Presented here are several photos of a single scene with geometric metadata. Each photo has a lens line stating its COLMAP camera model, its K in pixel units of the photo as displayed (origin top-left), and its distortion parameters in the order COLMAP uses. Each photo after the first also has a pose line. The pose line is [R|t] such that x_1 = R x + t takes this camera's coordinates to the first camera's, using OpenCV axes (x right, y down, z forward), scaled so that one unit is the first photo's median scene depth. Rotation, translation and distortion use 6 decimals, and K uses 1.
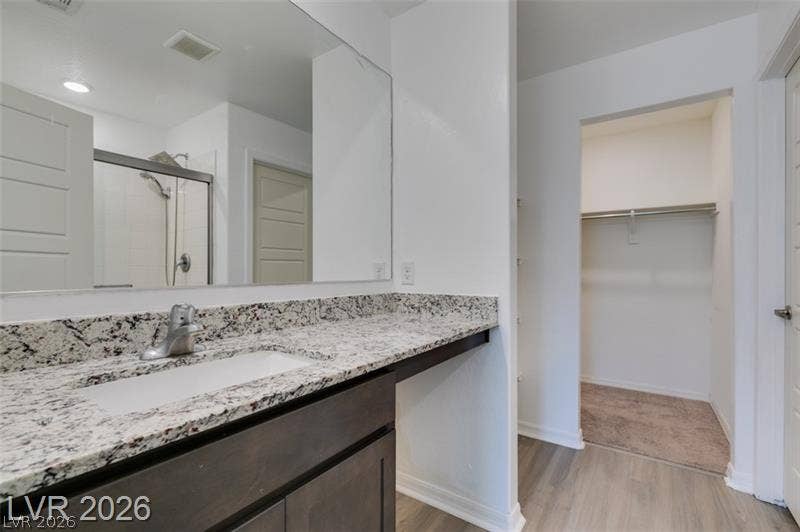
lens RADIAL K [[355.9, 0, 400.8], [0, 355.9, 268.3], [0, 0, 1]] dist [0.000137, -0.000551]
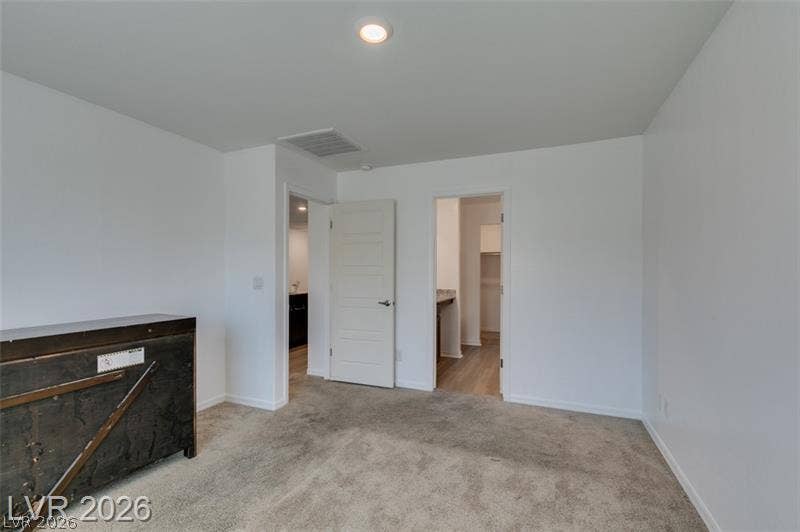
lens RADIAL K [[355.9, 0, 399.0], [0, 355.9, 268.7], [0, 0, 1]] dist [0.000137, -0.000551]
pose [[0.975629, -0.000993, 0.219424, -1.011893], [0.002976, 0.999958, -0.008707, -0.092302], [-0.219406, 0.009148, 0.975591, -2.246599]]
